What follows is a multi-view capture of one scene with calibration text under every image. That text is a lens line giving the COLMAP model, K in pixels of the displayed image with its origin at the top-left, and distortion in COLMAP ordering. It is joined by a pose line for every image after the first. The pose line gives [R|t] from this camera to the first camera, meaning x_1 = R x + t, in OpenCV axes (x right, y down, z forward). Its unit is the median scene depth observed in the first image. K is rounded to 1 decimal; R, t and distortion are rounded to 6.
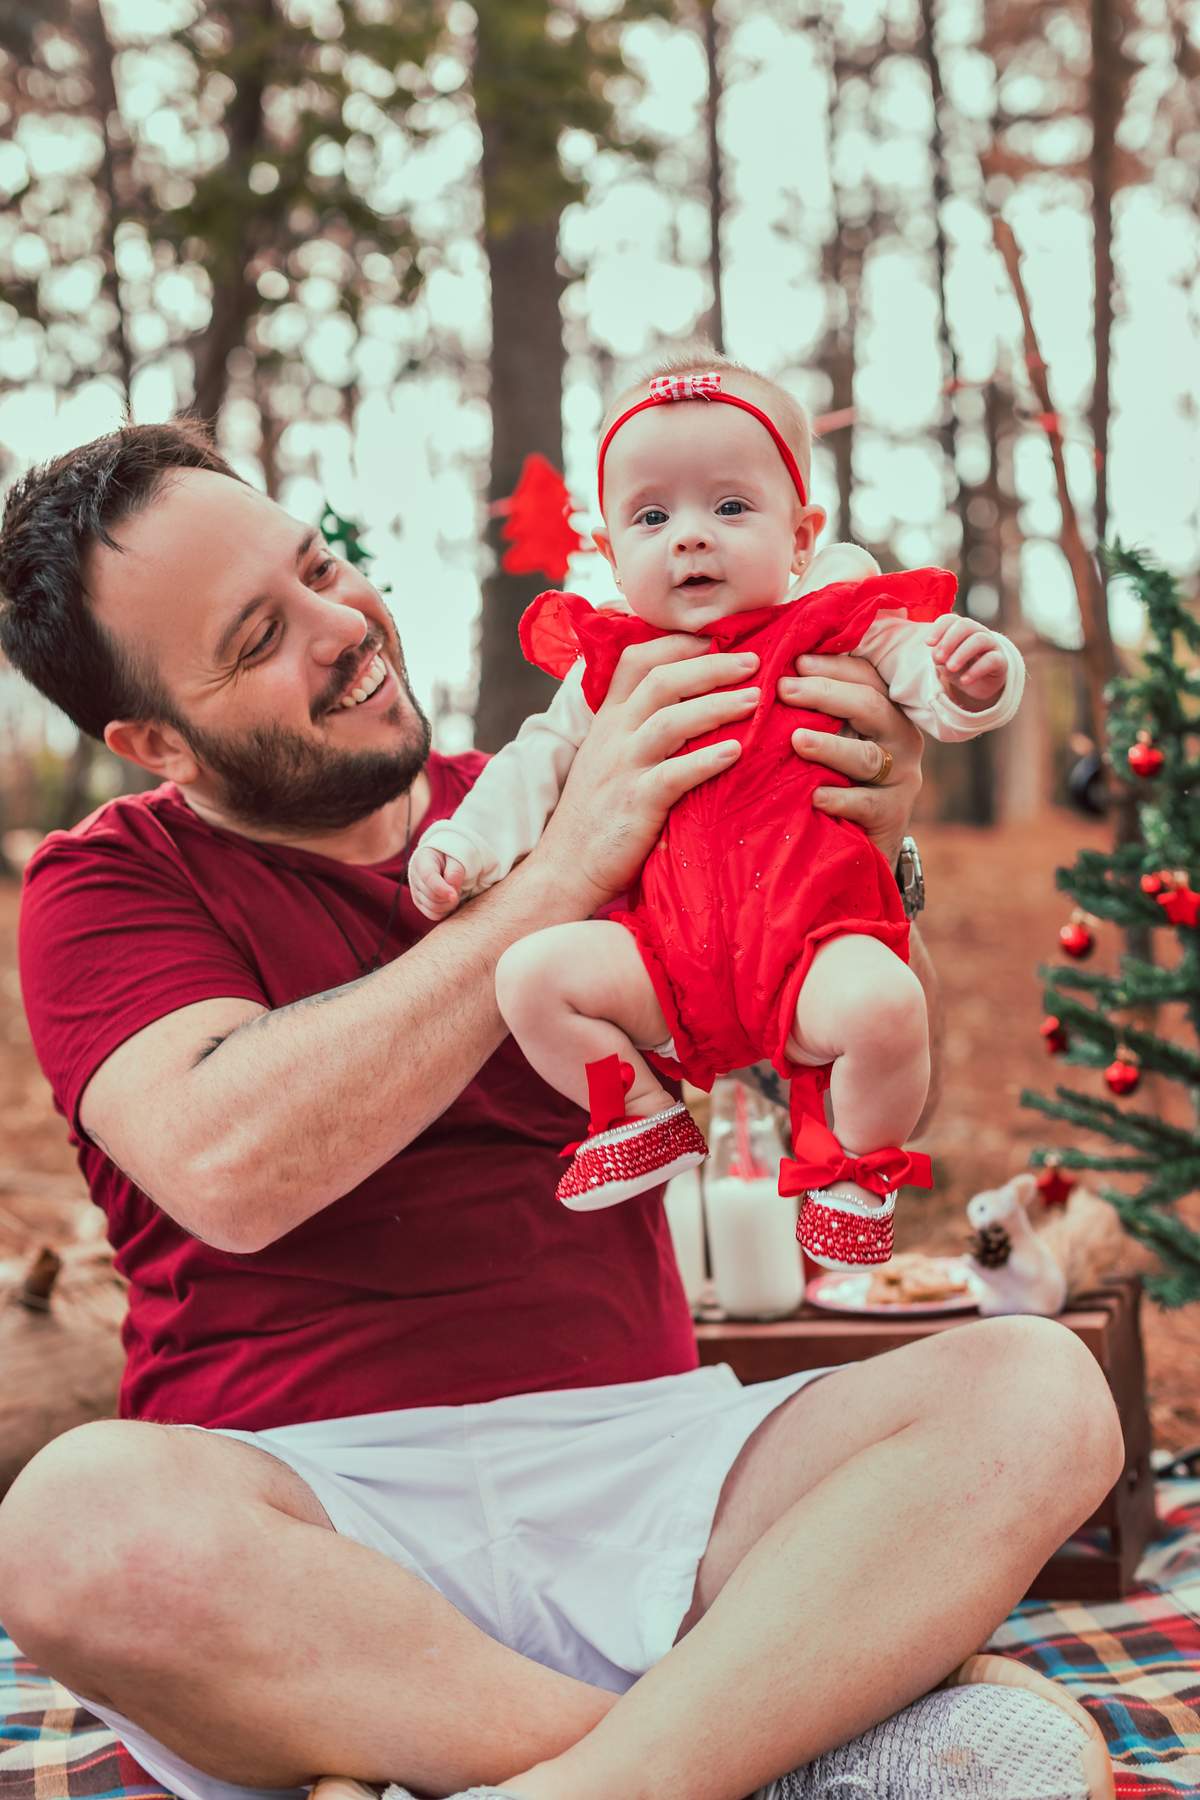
lens RADIAL K [[2511.0, 0, 600.0], [0, 2511.0, 900.0], [0, 0, 1]] dist [-0.038117, -0.126064]
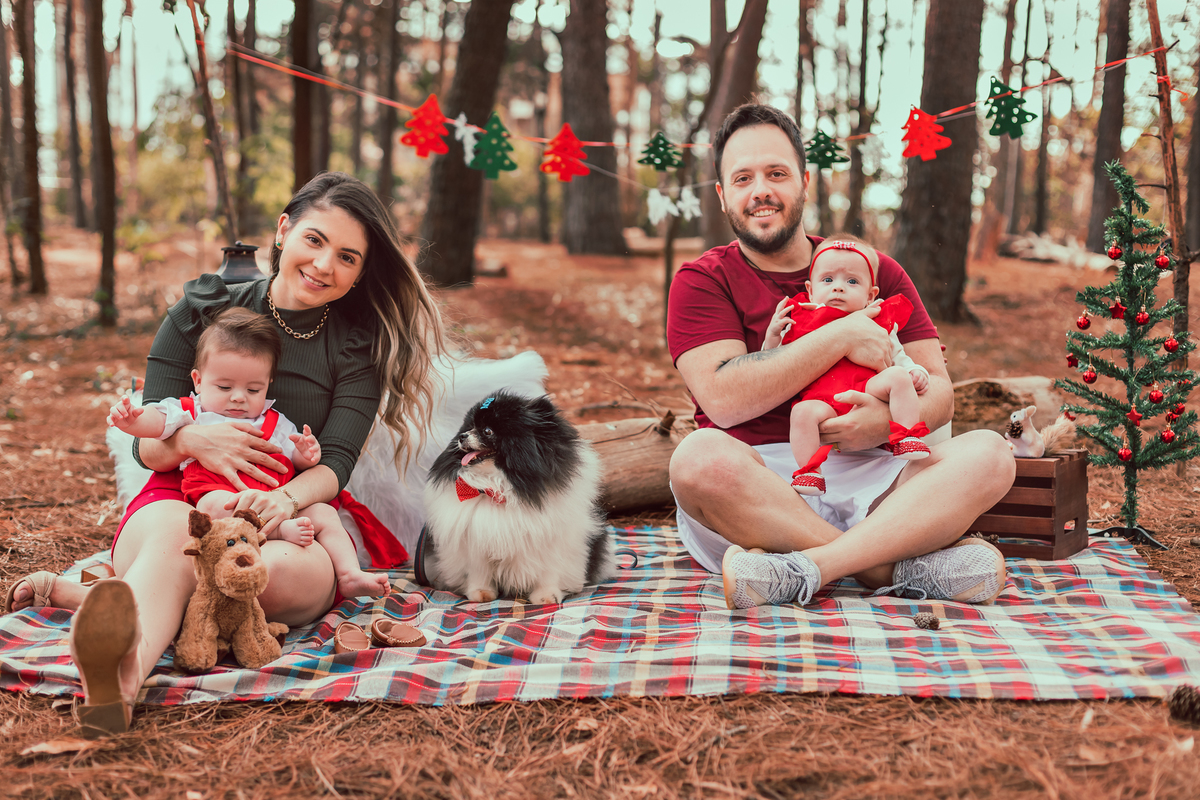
lens RADIAL K [[1745.2, 0, 600.0], [0, 1745.2, 400.0], [0, 0, 1]] dist [-0.010615, 0.013537]
pose [[0.971104, 0.077925, -0.225576, 0.126945], [-0.062002, 0.995113, 0.076844, -0.010409], [0.230462, -0.060637, 0.971190, -0.842357]]
